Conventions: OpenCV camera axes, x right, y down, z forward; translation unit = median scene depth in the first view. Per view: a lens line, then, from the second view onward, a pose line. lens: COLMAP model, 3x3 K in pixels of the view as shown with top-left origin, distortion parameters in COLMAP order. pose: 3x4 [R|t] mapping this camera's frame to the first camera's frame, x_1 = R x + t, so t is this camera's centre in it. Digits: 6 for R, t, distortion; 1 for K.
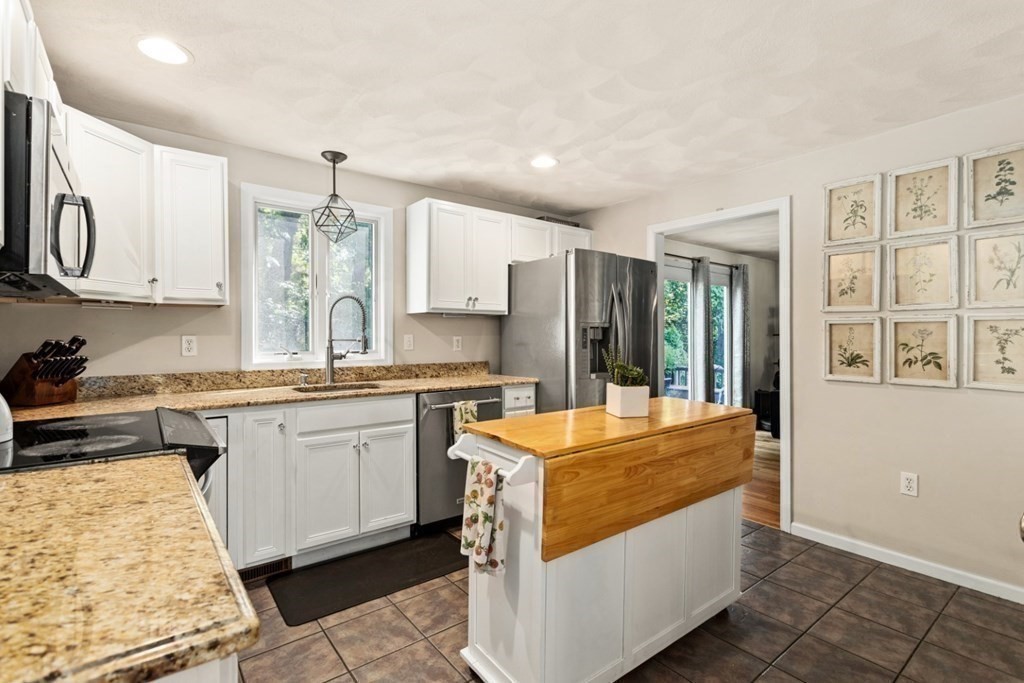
lens RADIAL K [[478.6, 0, 514.1], [0, 478.6, 335.9], [0, 0, 1]] dist [-0.001397, -0.000337]
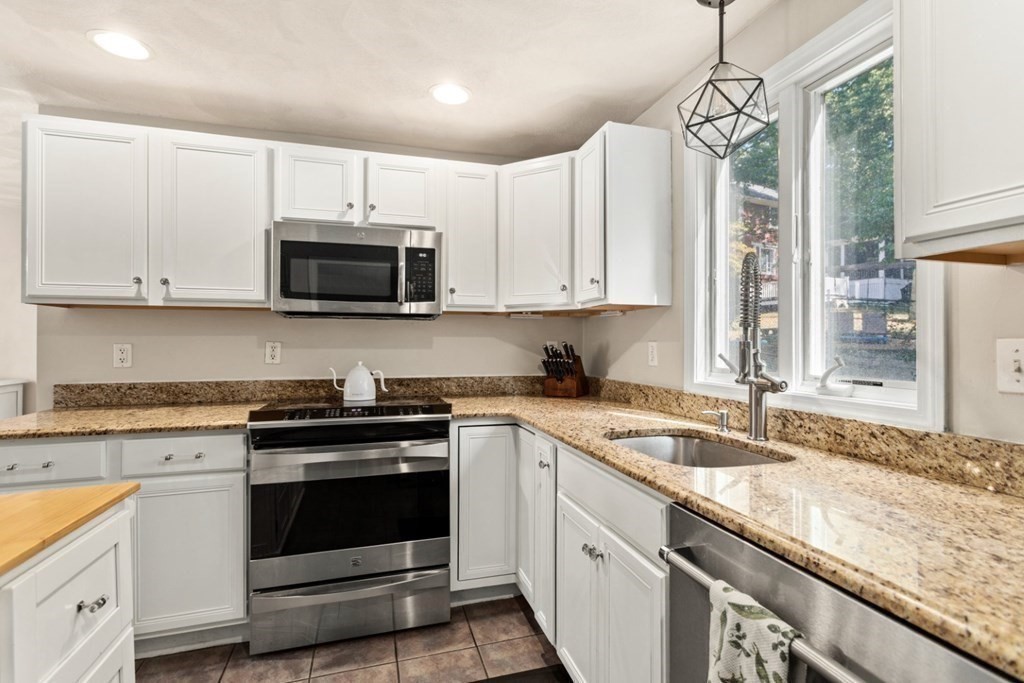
lens RADIAL K [[482.0, 0, 516.6], [0, 482.0, 343.0], [0, 0, 1]] dist [0.000410, 0.000140]
pose [[-0.355732, 0.003867, -0.934580, 0.167328], [-0.001313, 0.999988, 0.004637, -0.001819], [0.934587, 0.002877, -0.355723, 0.905048]]
